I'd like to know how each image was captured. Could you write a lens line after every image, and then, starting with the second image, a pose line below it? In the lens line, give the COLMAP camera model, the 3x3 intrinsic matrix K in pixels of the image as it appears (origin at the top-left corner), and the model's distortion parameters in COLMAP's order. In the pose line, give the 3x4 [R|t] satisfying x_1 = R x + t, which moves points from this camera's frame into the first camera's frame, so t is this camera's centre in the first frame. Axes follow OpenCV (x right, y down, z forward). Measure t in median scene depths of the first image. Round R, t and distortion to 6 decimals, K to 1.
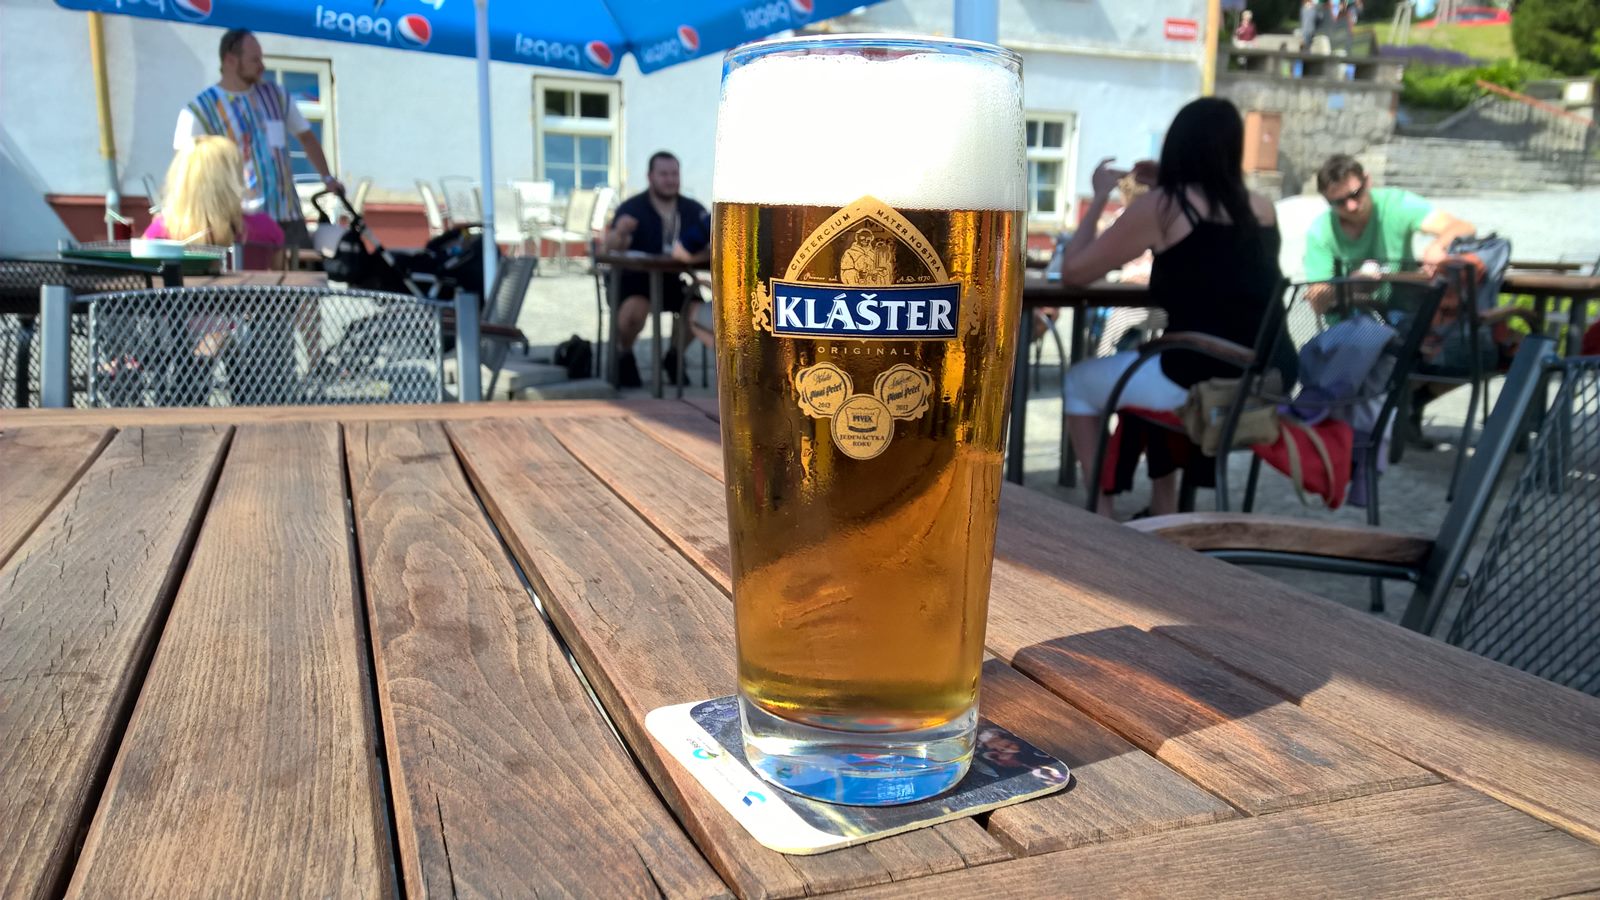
lens RADIAL K [[1230.0, 0, 800.0], [0, 1230.0, 450.0], [0, 0, 1]] dist [-0.002182, -0.010097]
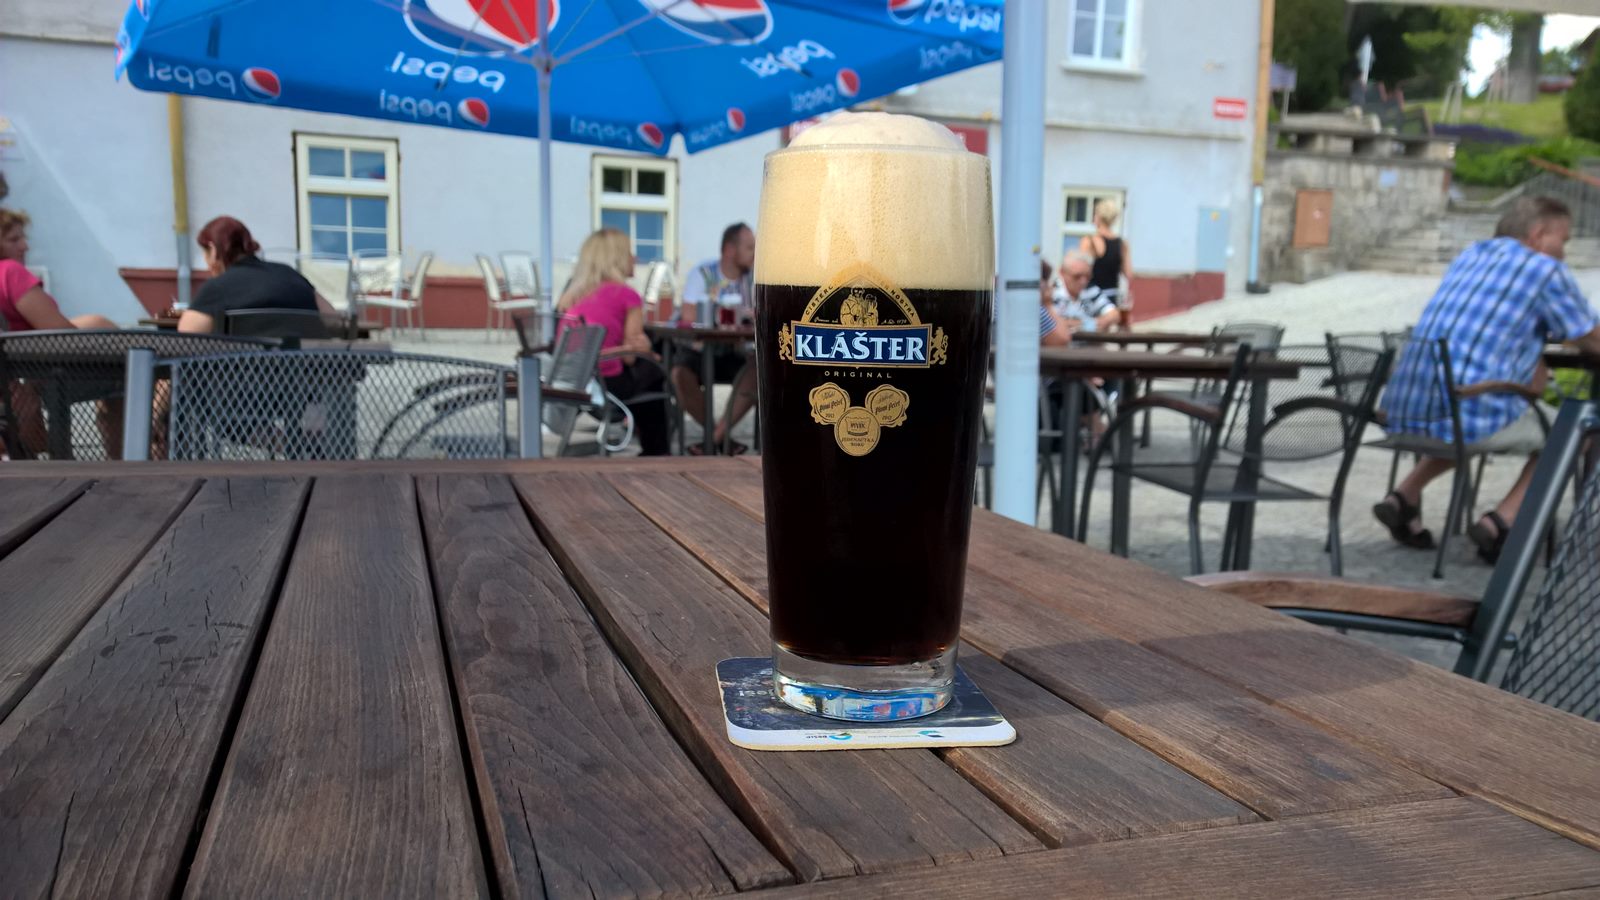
lens RADIAL K [[1325.5, 0, 800.0], [0, 1325.5, 450.0], [0, 0, 1]] dist [-0.012644, -0.011821]
pose [[0.999335, 0.004780, -0.036161, -0.003563], [-0.007688, 0.996709, -0.080701, 0.062707], [0.035657, 0.080925, 0.996082, -0.160973]]
